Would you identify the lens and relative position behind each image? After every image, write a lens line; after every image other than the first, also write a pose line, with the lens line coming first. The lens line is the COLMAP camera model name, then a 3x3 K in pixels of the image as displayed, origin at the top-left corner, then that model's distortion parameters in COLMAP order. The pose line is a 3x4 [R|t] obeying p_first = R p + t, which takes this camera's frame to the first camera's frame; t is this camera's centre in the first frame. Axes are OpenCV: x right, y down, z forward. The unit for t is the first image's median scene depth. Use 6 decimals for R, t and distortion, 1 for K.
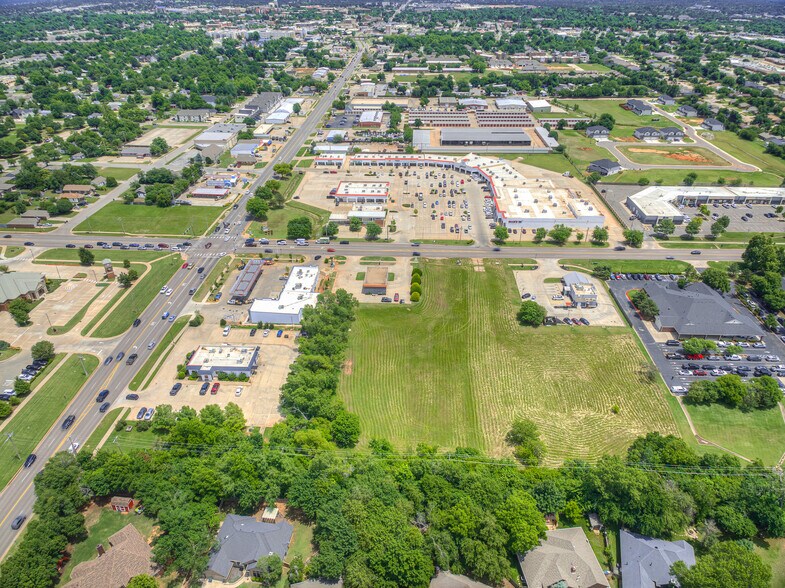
lens RADIAL K [[530.8, 0, 392.5], [0, 530.8, 294.0], [0, 0, 1]] dist [0.063811, -0.085243]
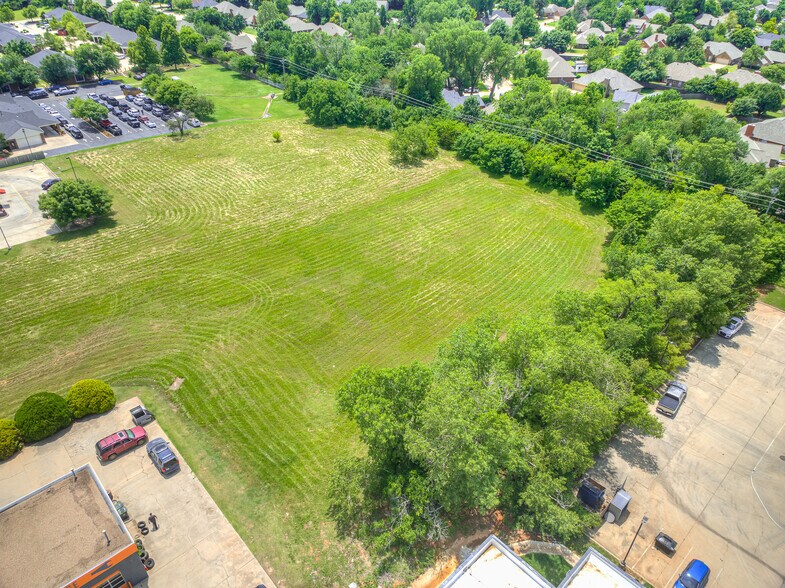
lens RADIAL K [[530.8, 0, 392.5], [0, 530.8, 294.0], [0, 0, 1]] dist [0.063811, -0.085243]
pose [[-0.712338, -0.404460, 0.573574, -0.148719], [0.346251, 0.508341, 0.788480, -0.137566], [-0.610479, 0.760264, -0.222066, 0.756171]]
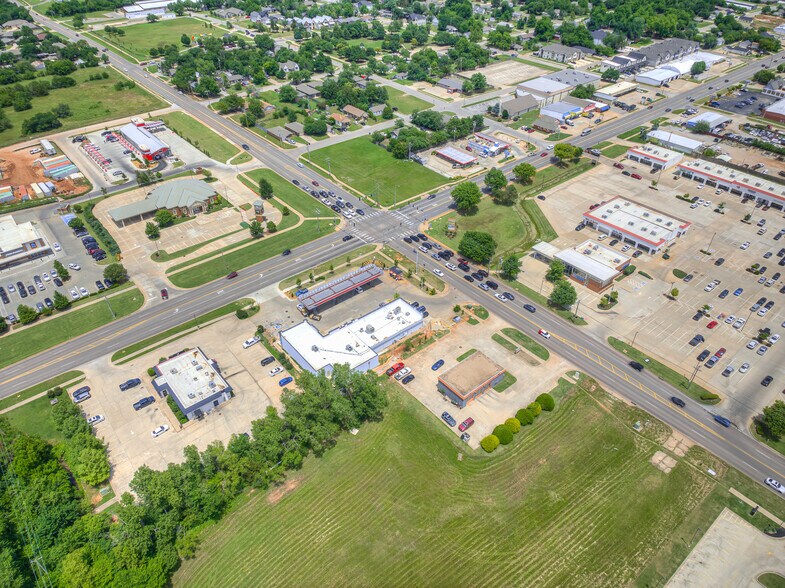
lens RADIAL K [[530.8, 0, 392.5], [0, 530.8, 294.0], [0, 0, 1]] dist [0.063811, -0.085243]
pose [[0.675004, 0.449783, -0.584863, 0.195898], [-0.374138, 0.891884, 0.254094, -0.204042], [0.635917, 0.047305, 0.770307, 0.379136]]
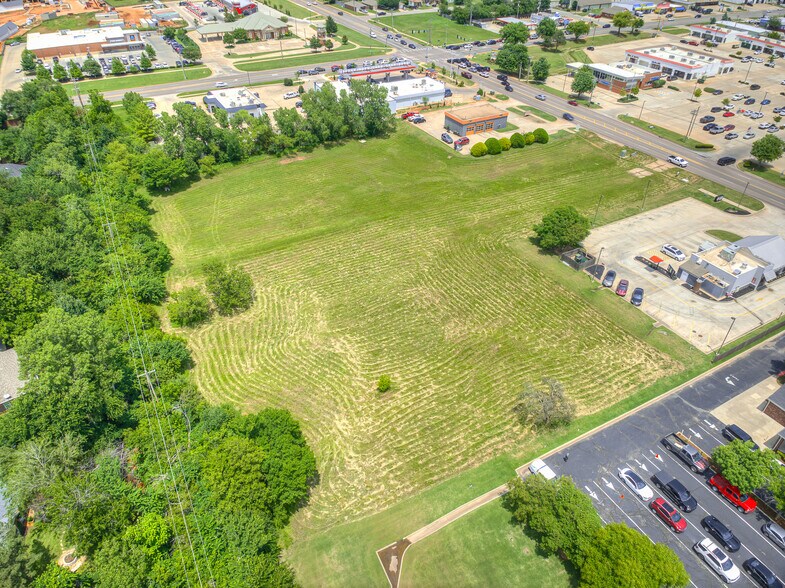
lens RADIAL K [[530.8, 0, 392.5], [0, 530.8, 294.0], [0, 0, 1]] dist [0.063811, -0.085243]
pose [[0.521331, 0.512495, -0.682321, 0.424617], [-0.436472, 0.847213, 0.302858, 0.002294], [0.733285, 0.139925, 0.665368, 0.415596]]
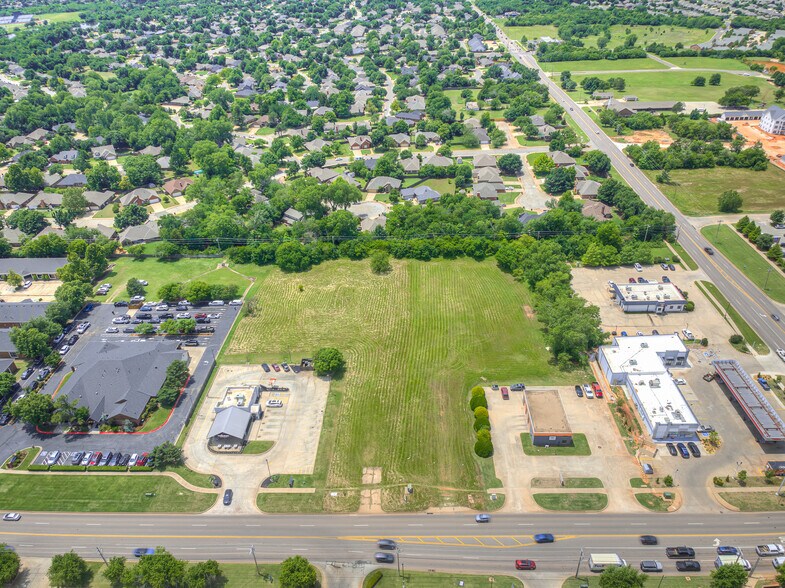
lens RADIAL K [[553.4, 0, 392.5], [0, 553.4, 294.0], [0, 0, 1]] dist [0.072650, -0.102712]
pose [[-0.999154, 0.040939, 0.003940, 0.119247], [0.022280, 0.458254, 0.888542, -0.572674], [0.034571, 0.887878, -0.458778, 0.986106]]
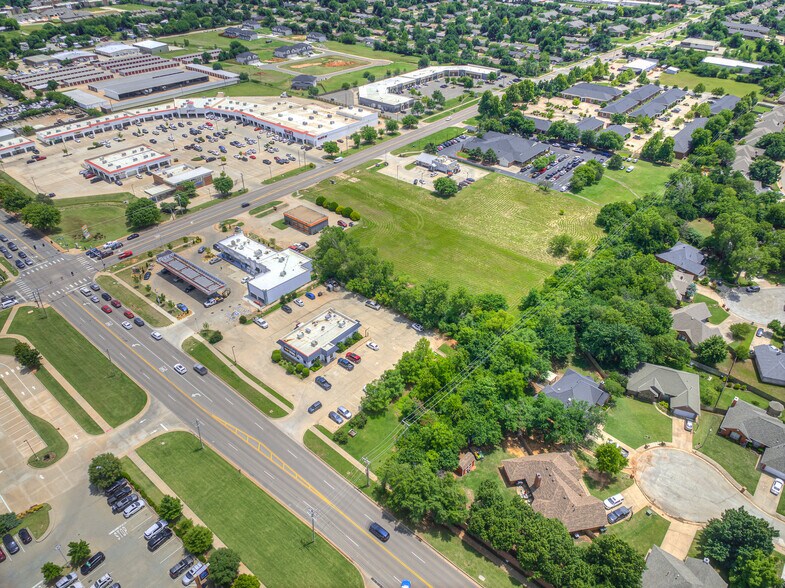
lens RADIAL K [[530.8, 0, 392.5], [0, 530.8, 294.0], [0, 0, 1]] dist [0.063811, -0.085243]
pose [[0.610227, -0.449791, 0.652158, -0.512591], [0.397052, 0.885986, 0.239538, -0.062217], [-0.685545, 0.112768, 0.719243, 0.201720]]
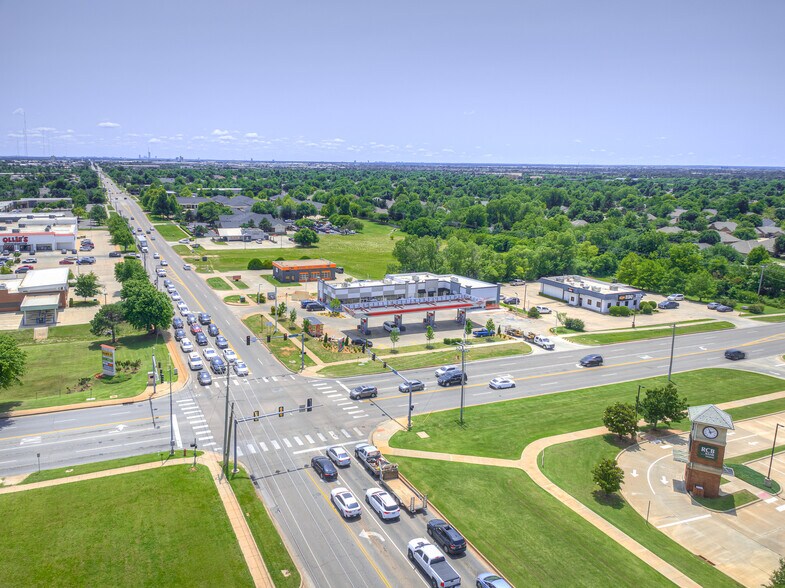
lens RADIAL K [[552.1, 0, 320.3], [0, 552.1, 292.7], [0, 0, 1]] dist [0.059336, -0.059472]
pose [[-0.413711, -0.214206, 0.884850, -0.562642], [0.445748, 0.799802, 0.402027, -0.233068], [-0.793822, 0.560742, -0.235405, 0.984372]]
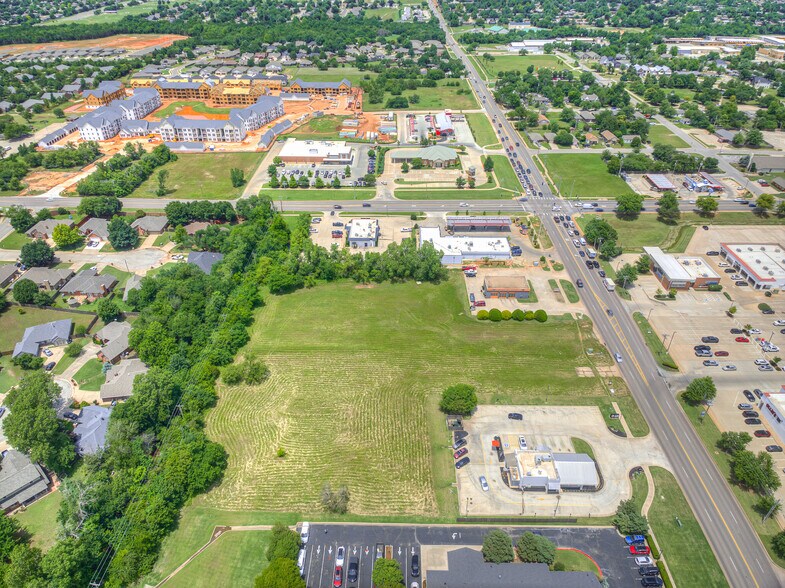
lens RADIAL K [[530.8, 0, 392.5], [0, 530.8, 294.0], [0, 0, 1]] dist [0.063811, -0.085243]
pose [[0.033005, 0.545216, -0.837645, 0.614221], [-0.503794, 0.732914, 0.457197, -0.281908], [0.863193, 0.406911, 0.298866, 0.480779]]
